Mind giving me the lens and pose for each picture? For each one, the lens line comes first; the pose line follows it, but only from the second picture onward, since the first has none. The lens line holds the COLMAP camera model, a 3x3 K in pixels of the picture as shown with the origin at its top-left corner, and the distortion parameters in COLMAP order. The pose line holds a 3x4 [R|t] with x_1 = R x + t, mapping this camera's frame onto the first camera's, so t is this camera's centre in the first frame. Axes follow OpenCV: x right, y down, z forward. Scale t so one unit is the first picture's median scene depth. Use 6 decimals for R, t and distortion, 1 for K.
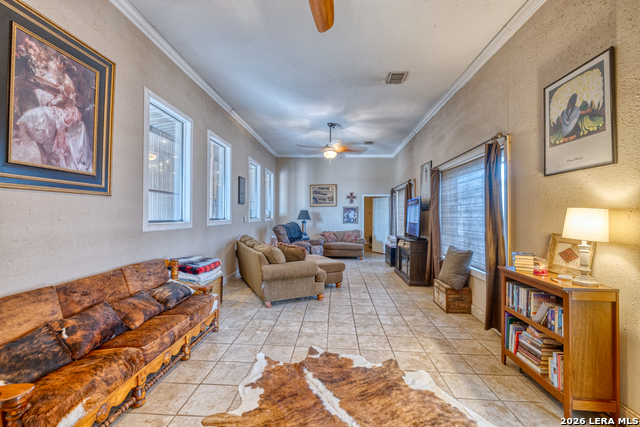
lens RADIAL K [[270.4, 0, 320.4], [0, 270.4, 208.6], [0, 0, 1]] dist [0.000988, -0.000705]
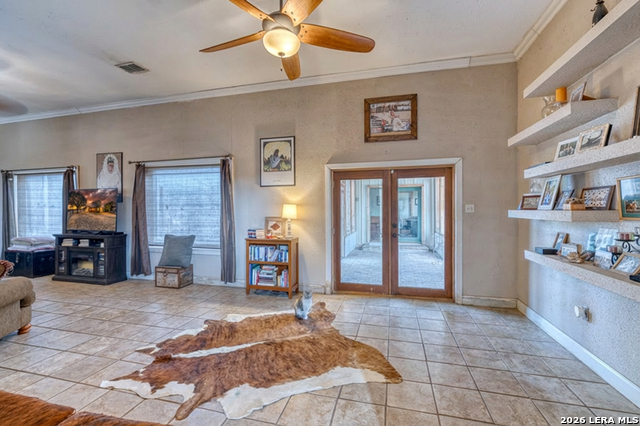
lens RADIAL K [[270.4, 0, 320.6], [0, 270.4, 210.5], [0, 0, 1]] dist [0.000988, -0.000705]
pose [[0.202008, -0.021251, 0.979153, -0.990733], [-0.014715, 0.999586, 0.024731, -0.008143], [-0.979273, -0.019404, 0.201612, 0.236681]]
